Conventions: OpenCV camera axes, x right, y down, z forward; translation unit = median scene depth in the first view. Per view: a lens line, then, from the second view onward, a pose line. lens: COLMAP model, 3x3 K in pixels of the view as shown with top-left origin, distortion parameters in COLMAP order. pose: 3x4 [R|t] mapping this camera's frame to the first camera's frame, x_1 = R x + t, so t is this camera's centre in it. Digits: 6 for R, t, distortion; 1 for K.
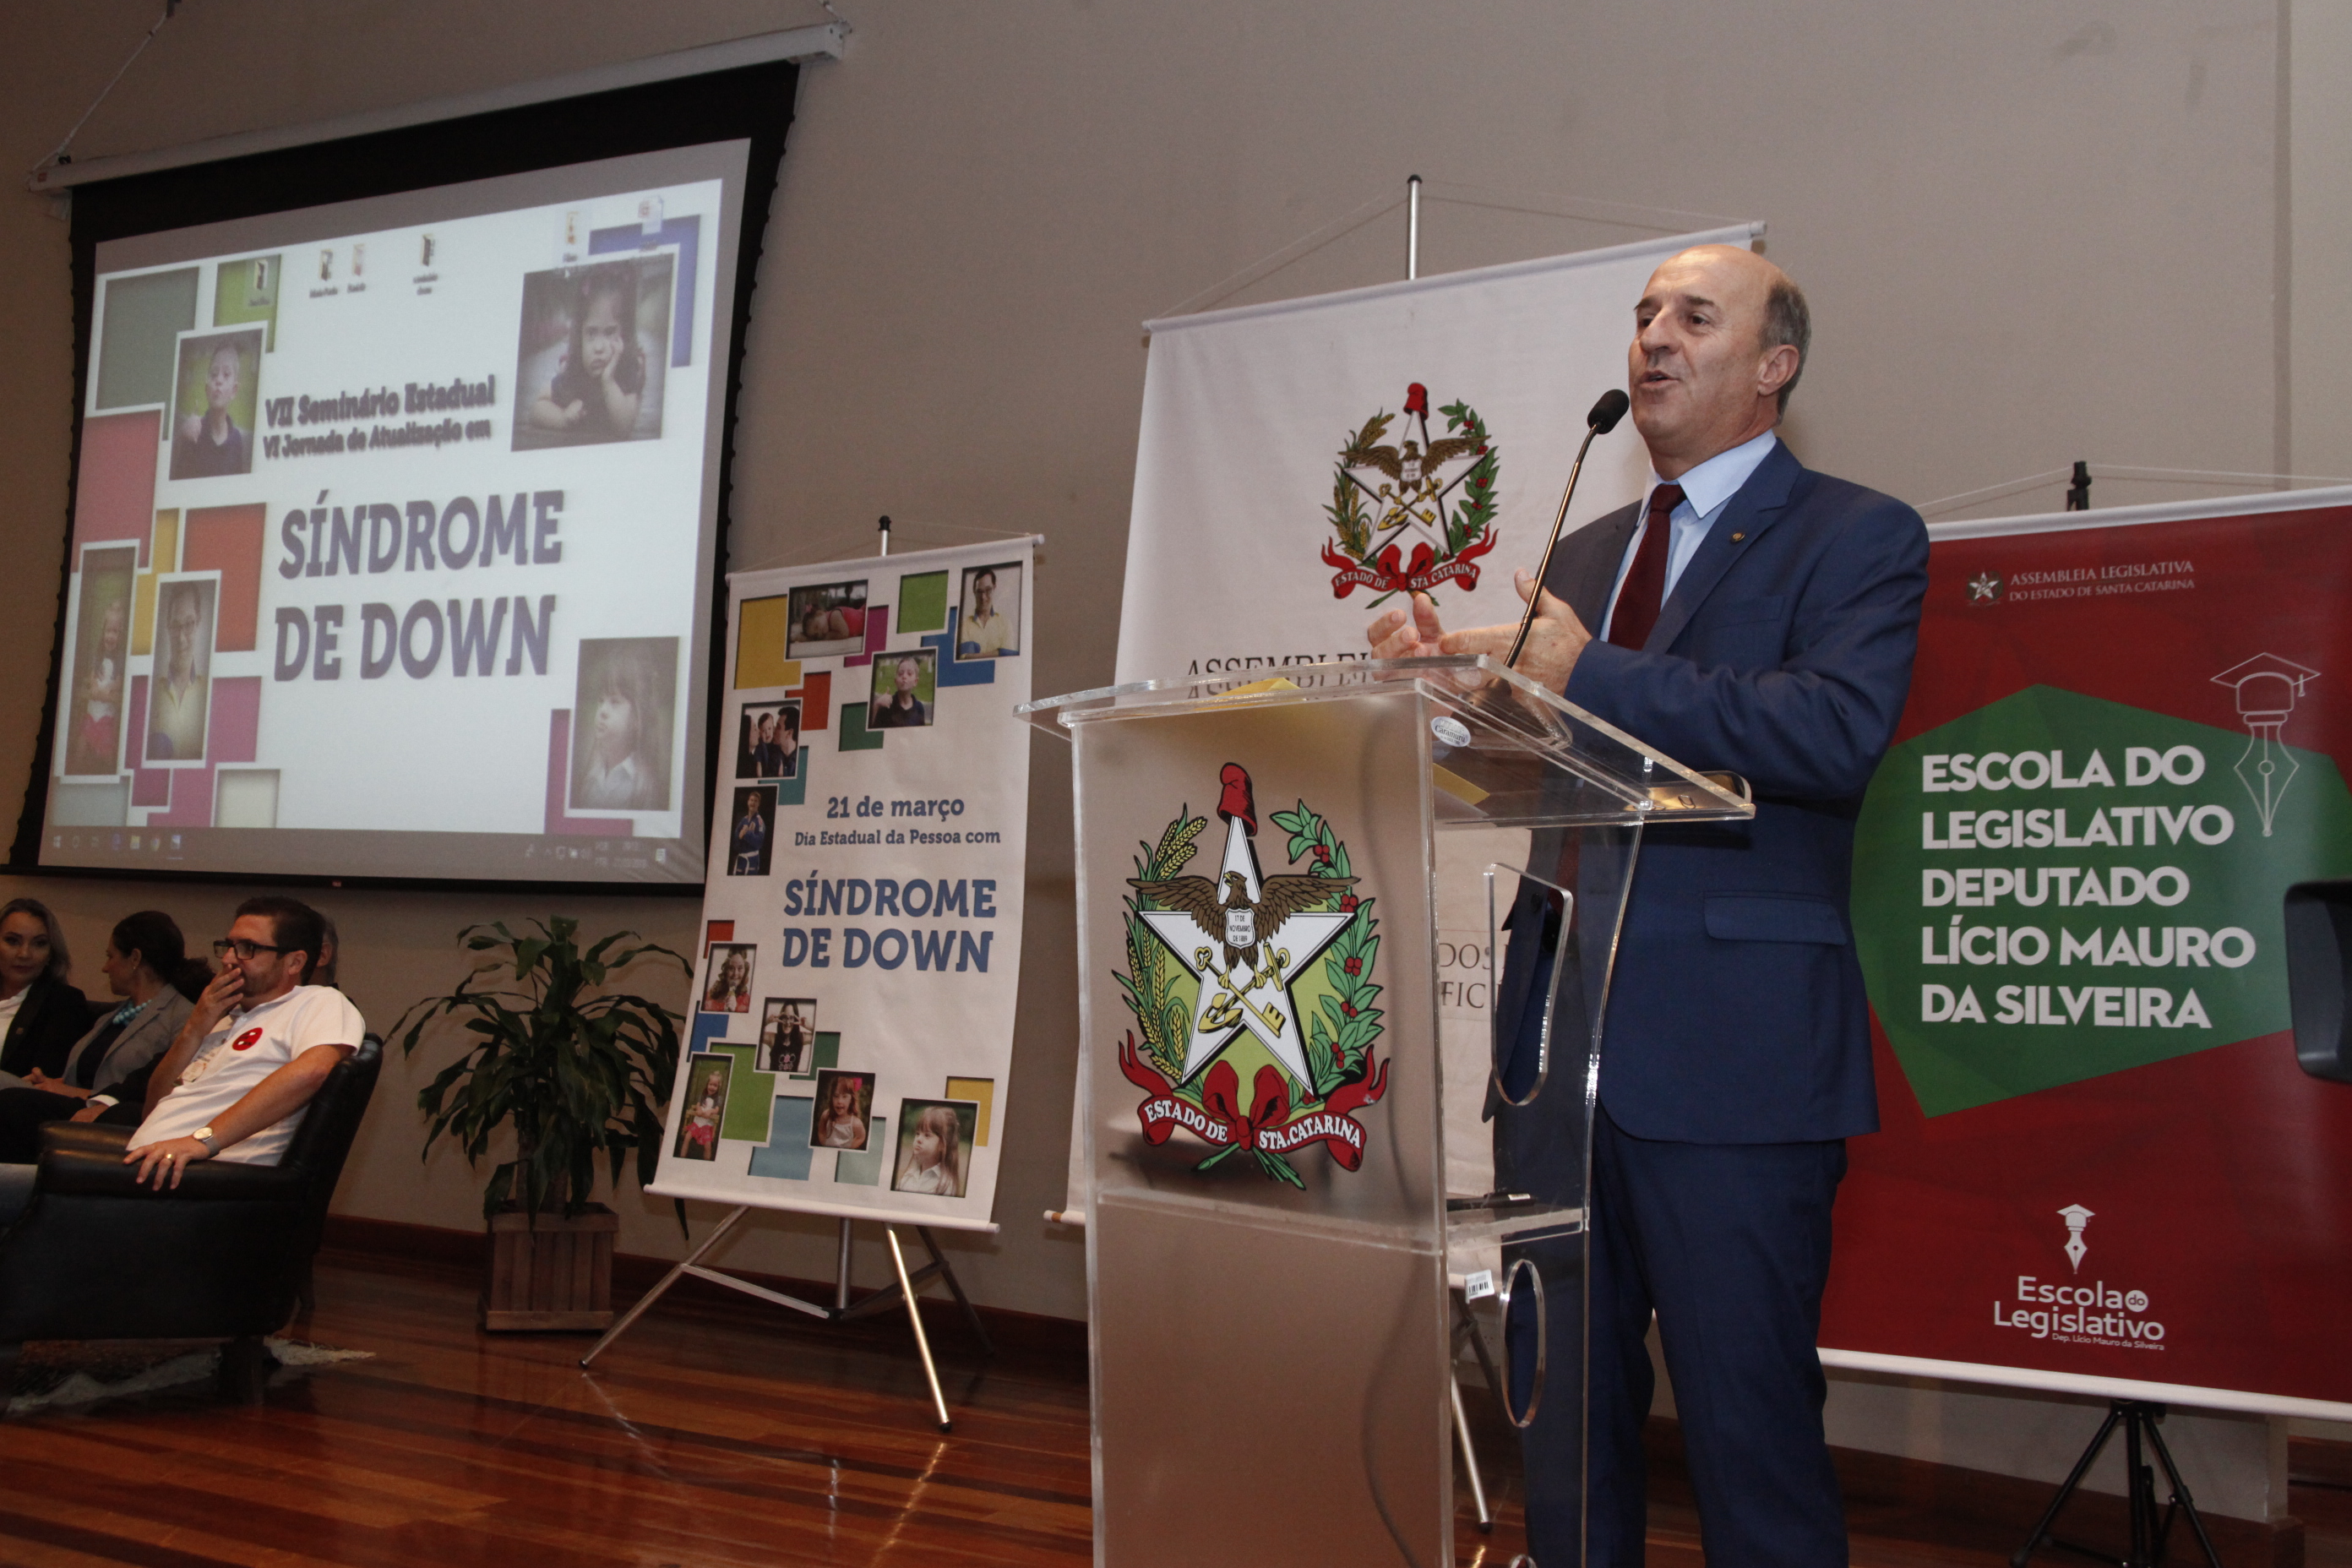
lens RADIAL K [[2269.3, 0, 1160.9], [0, 2269.3, 800.6], [0, 0, 1]] dist [-0.099702, 0.140255]
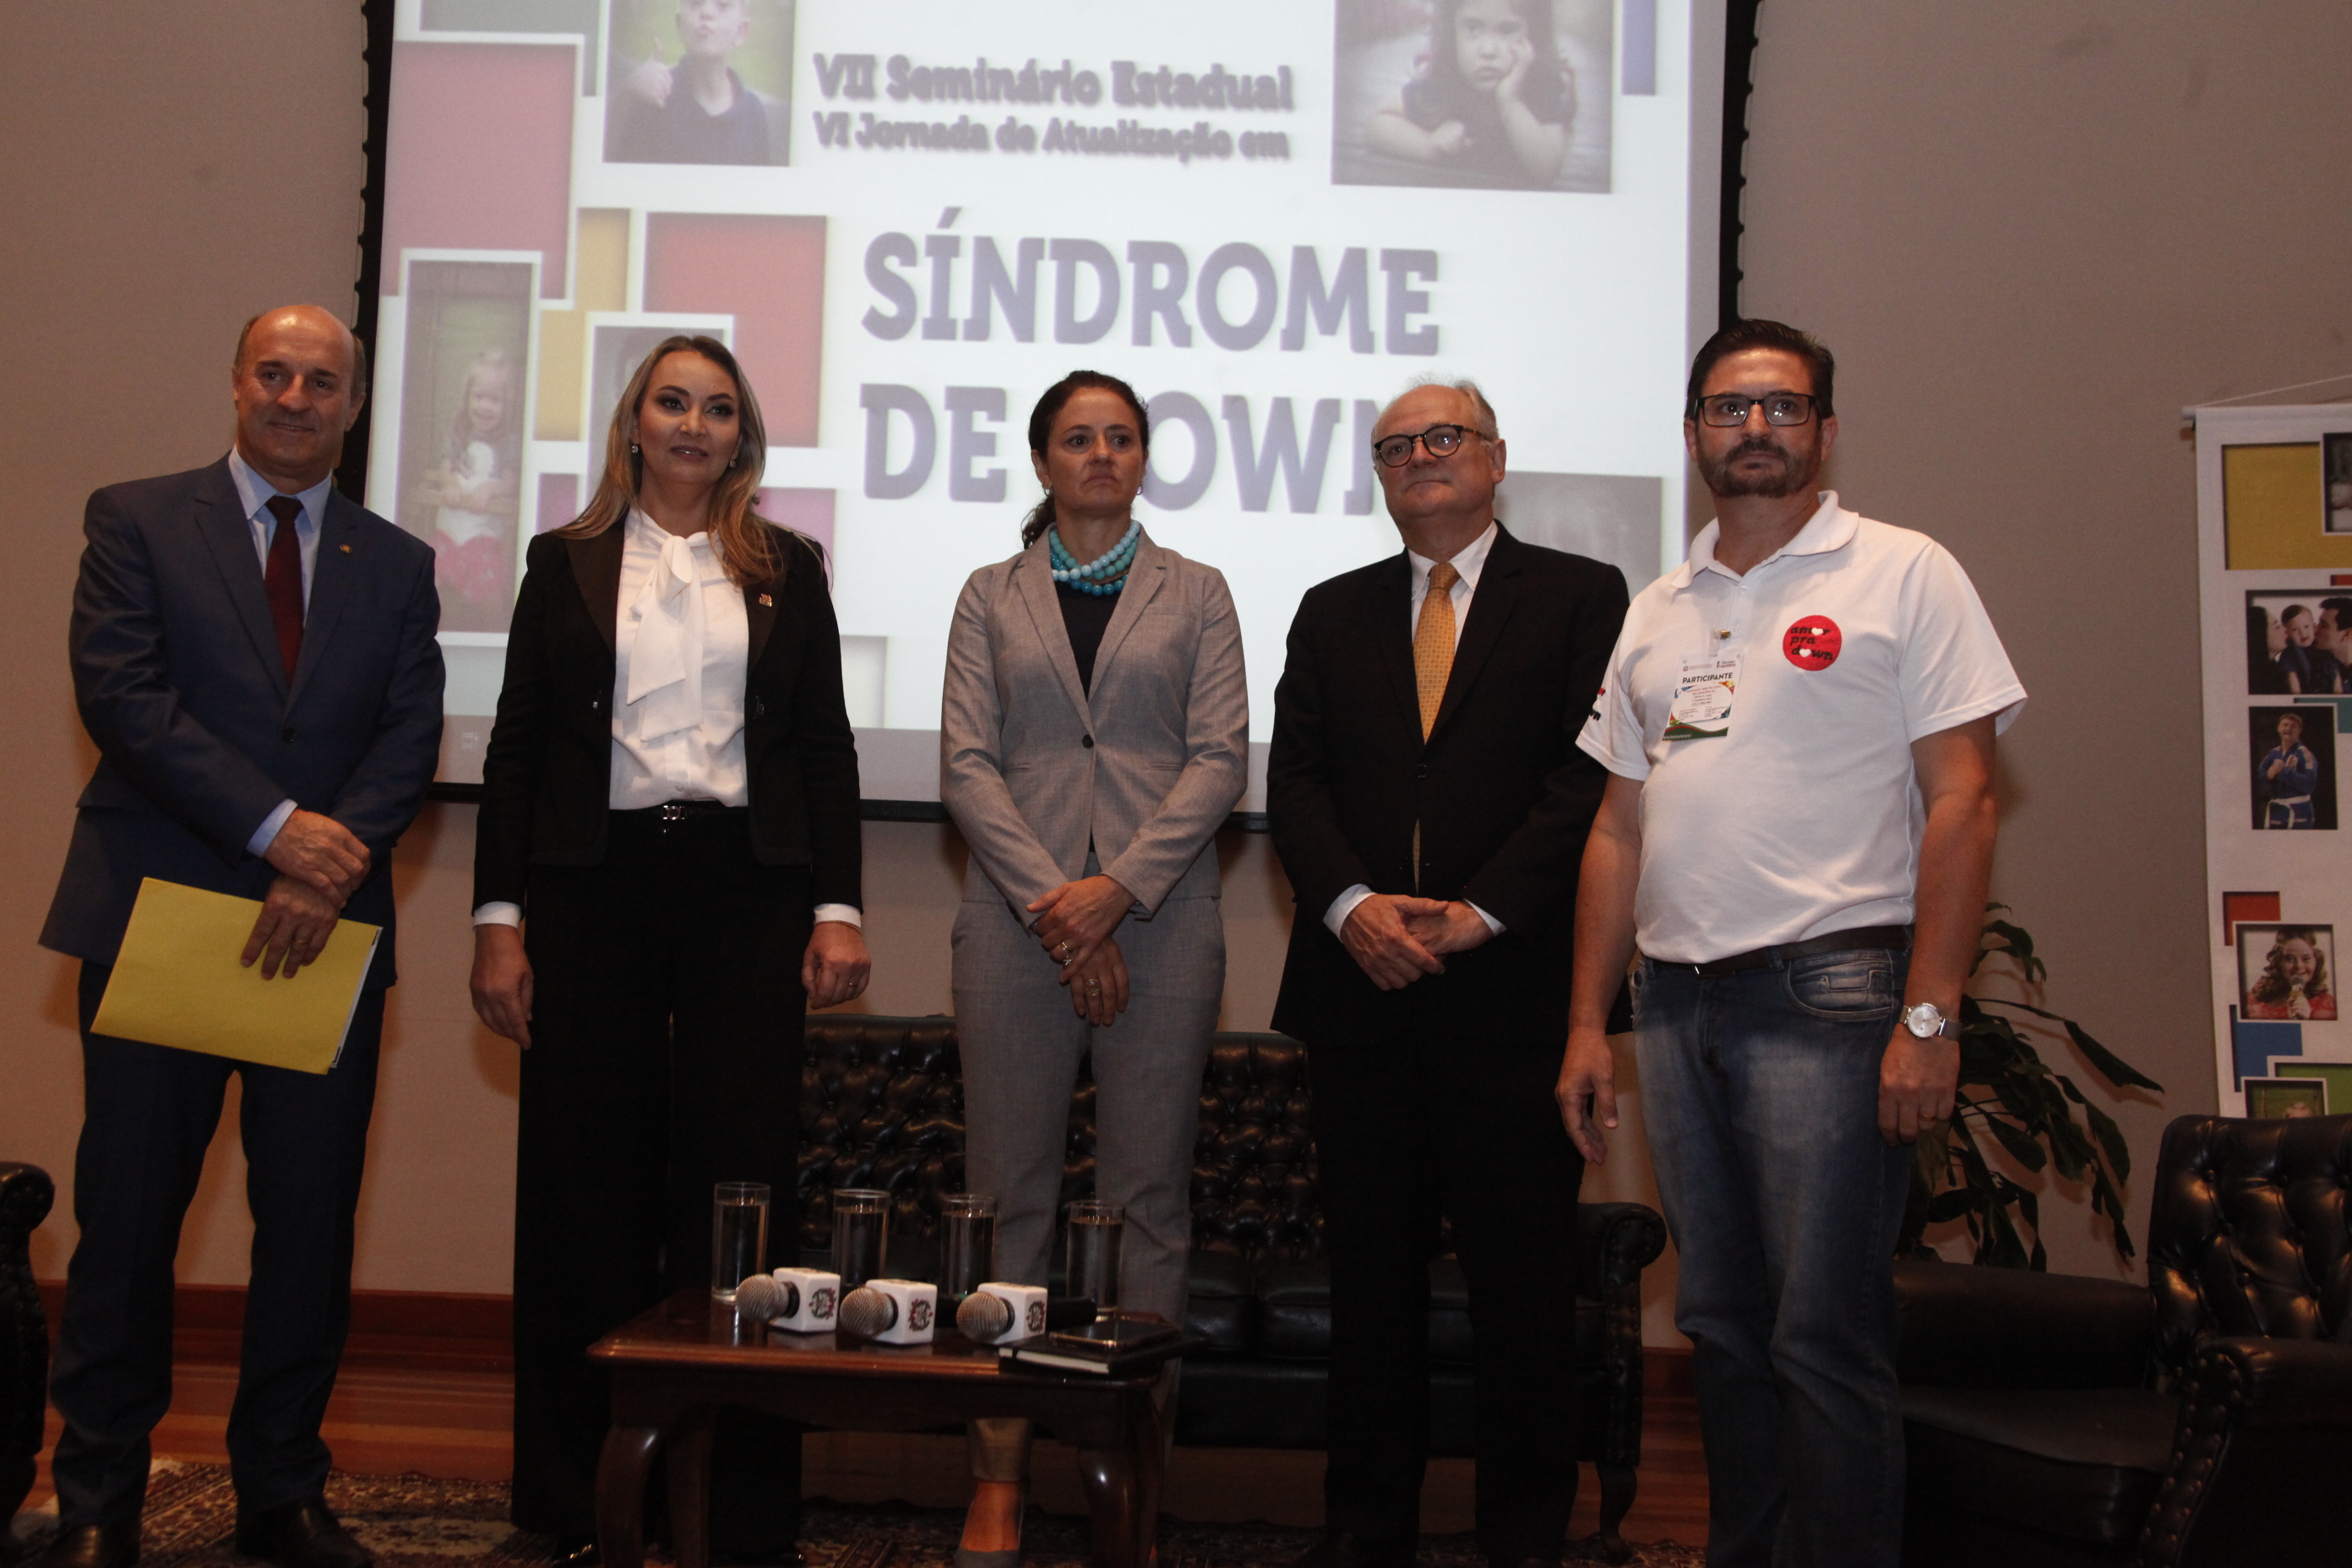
lens RADIAL K [[2393.8, 0, 1176.0], [0, 2393.8, 784.0], [0, 0, 1]] dist [-0.070097, 0.113289]
pose [[0.904660, 0.007845, 0.426063, -0.656331], [-0.027296, 0.998844, 0.039566, -0.001303], [-0.425260, -0.047423, 0.903828, 0.370693]]
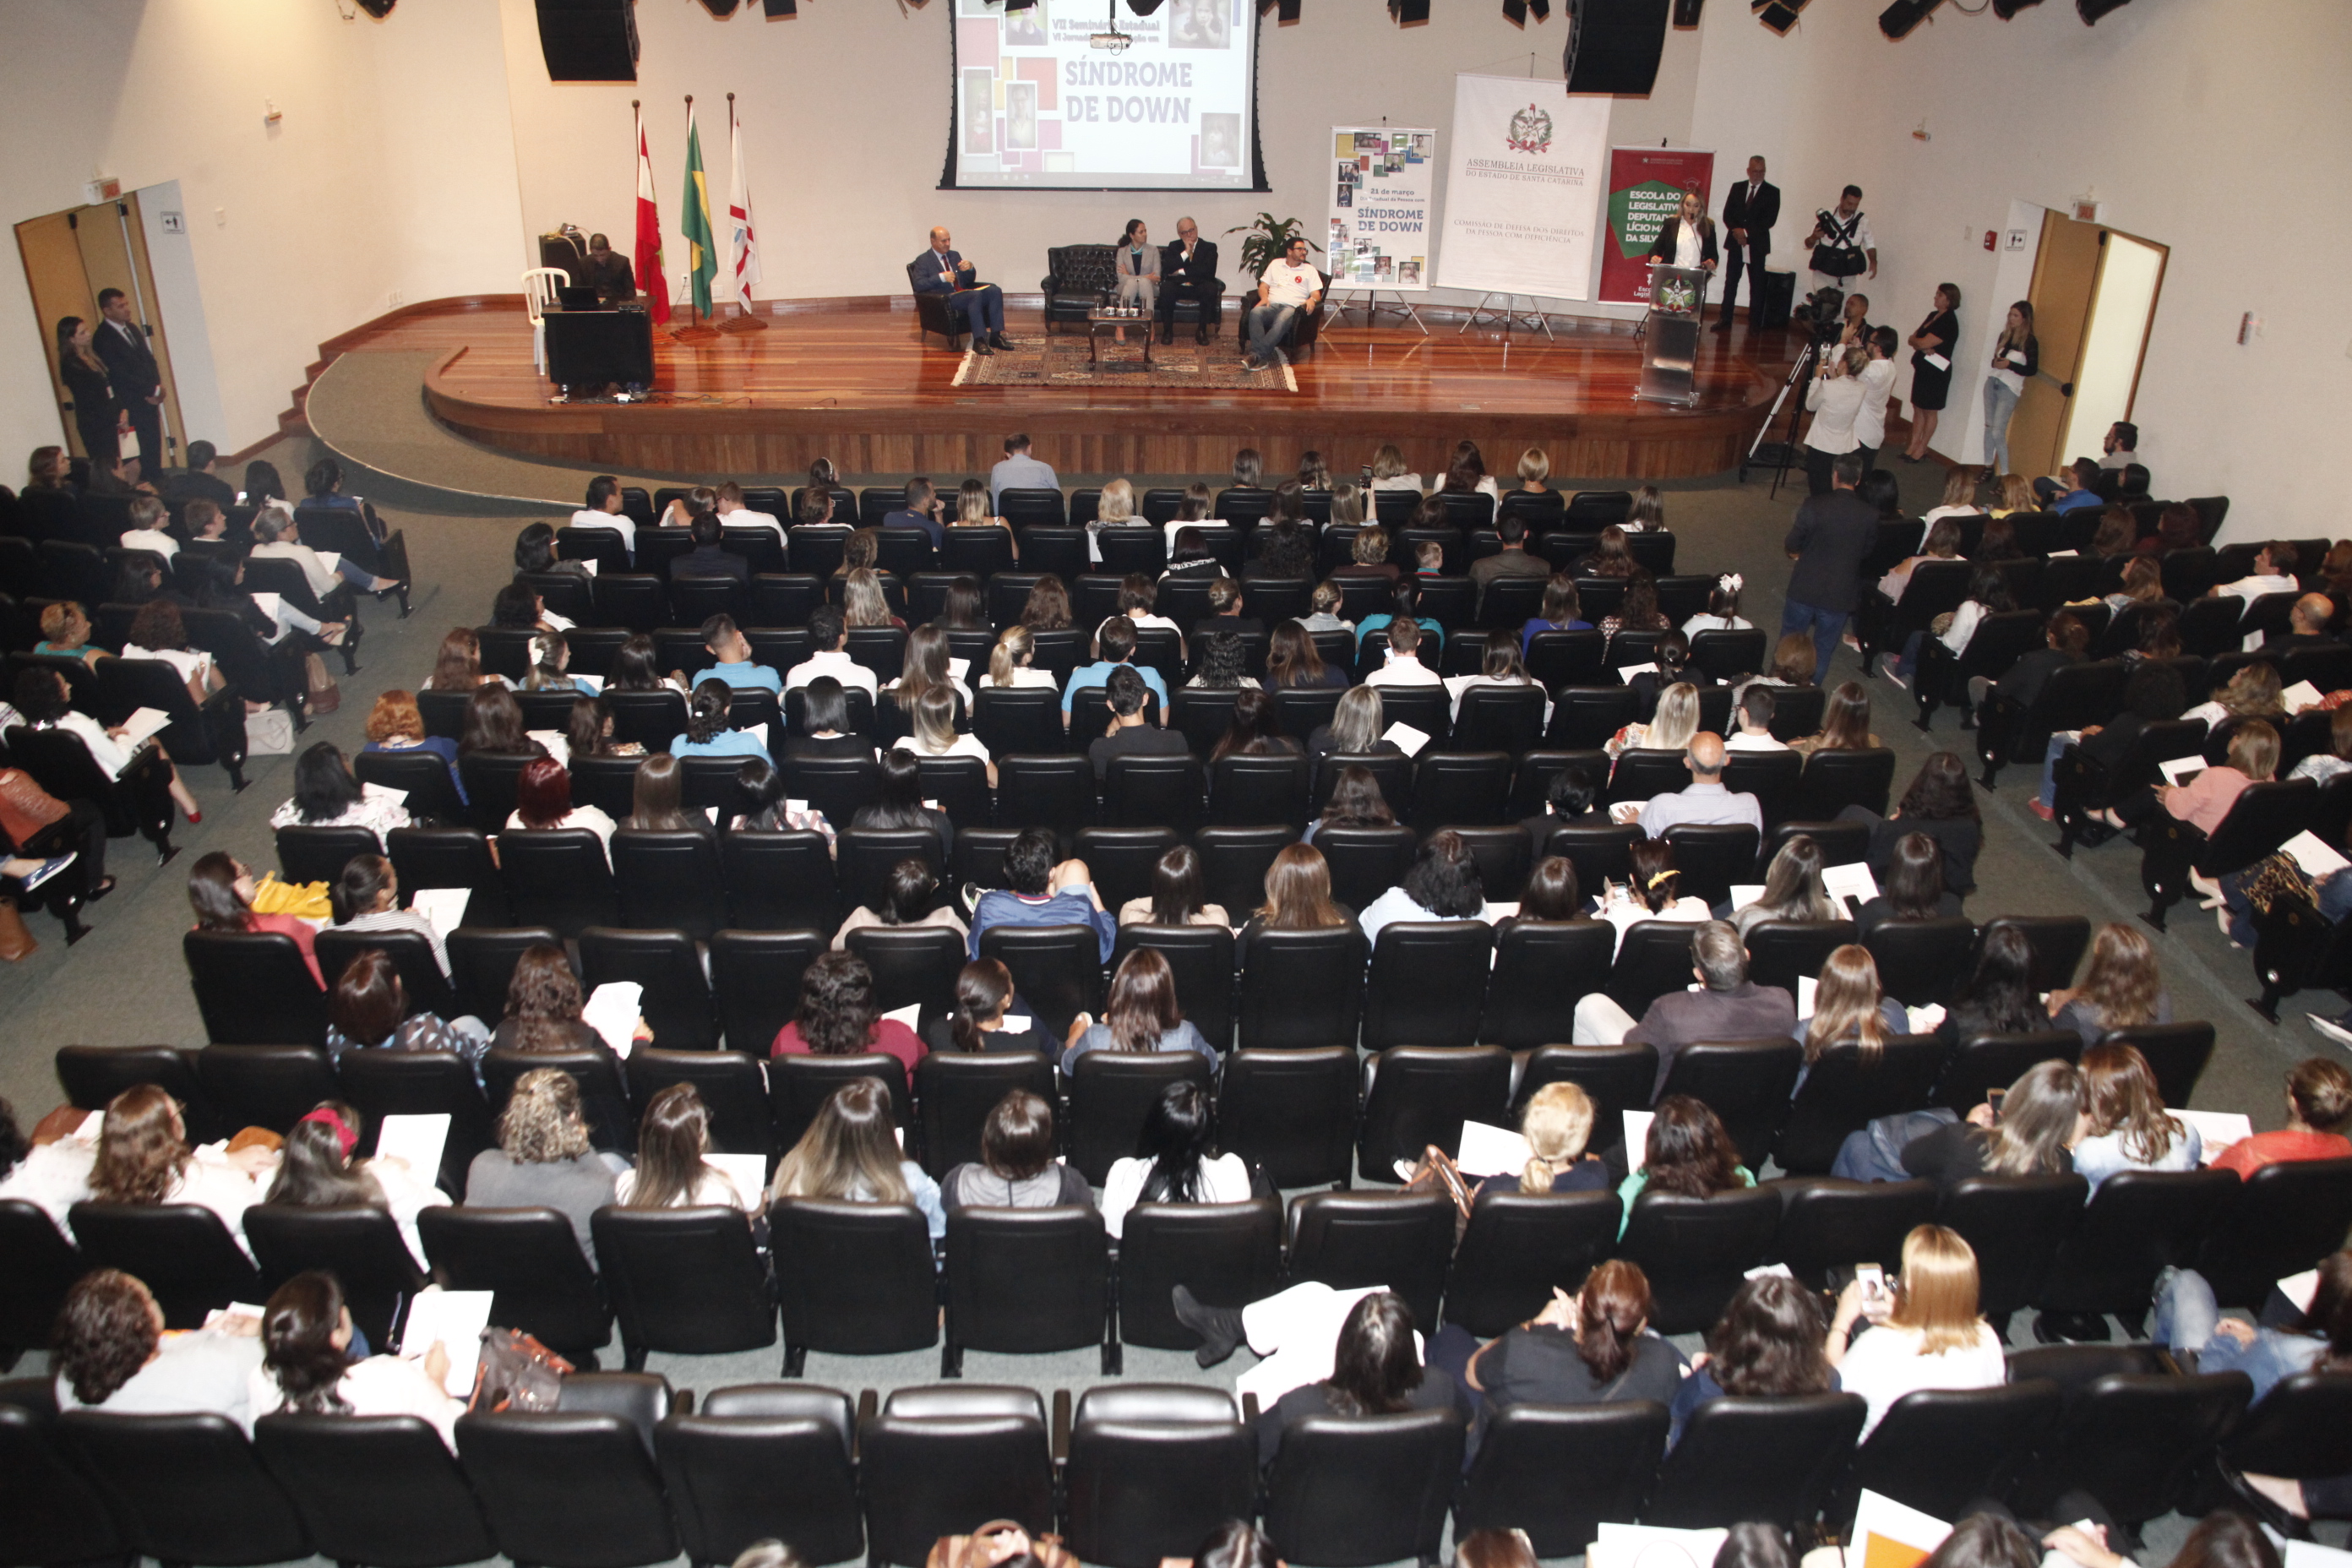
lens RADIAL K [[1893.8, 0, 1169.8], [0, 1893.8, 803.7], [0, 0, 1]] dist [-0.166665, 0.129175]
pose [[0.871669, -0.252914, 0.419794, -1.659249], [-0.020236, 0.837253, 0.546441, -0.691654], [-0.489676, -0.484811, 0.724690, -1.376418]]
